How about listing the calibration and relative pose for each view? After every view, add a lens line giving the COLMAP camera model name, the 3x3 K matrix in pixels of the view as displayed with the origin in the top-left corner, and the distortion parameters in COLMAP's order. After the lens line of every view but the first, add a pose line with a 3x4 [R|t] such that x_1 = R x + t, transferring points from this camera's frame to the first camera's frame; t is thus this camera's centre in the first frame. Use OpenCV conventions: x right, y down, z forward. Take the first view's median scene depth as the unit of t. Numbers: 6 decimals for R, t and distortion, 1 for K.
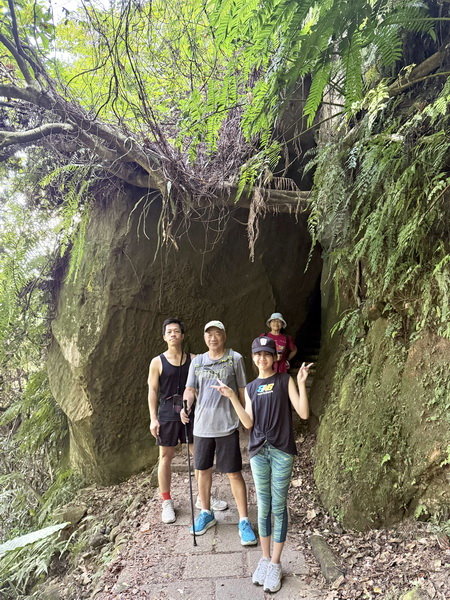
lens RADIAL K [[422.6, 0, 222.4], [0, 422.6, 301.6], [0, 0, 1]] dist [0.047414, -0.026413]
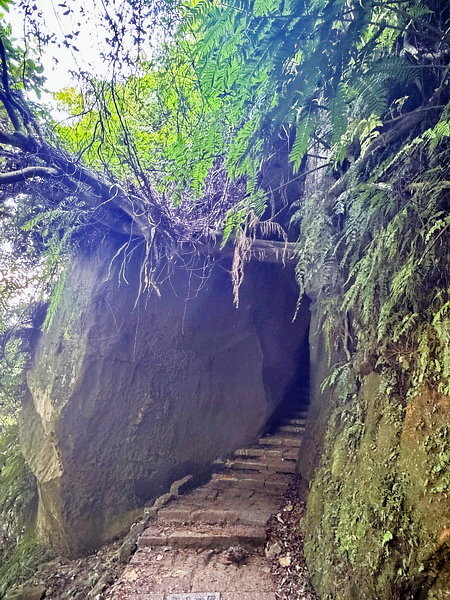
lens RADIAL K [[398.1, 0, 224.5], [0, 398.1, 299.7], [0, 0, 1]] dist [-0.003253, 0.008528]
pose [[0.999506, 0.020059, 0.024193, 0.020627], [-0.016408, 0.989637, -0.142654, 0.010444], [-0.026804, 0.142186, 0.989477, 0.120139]]
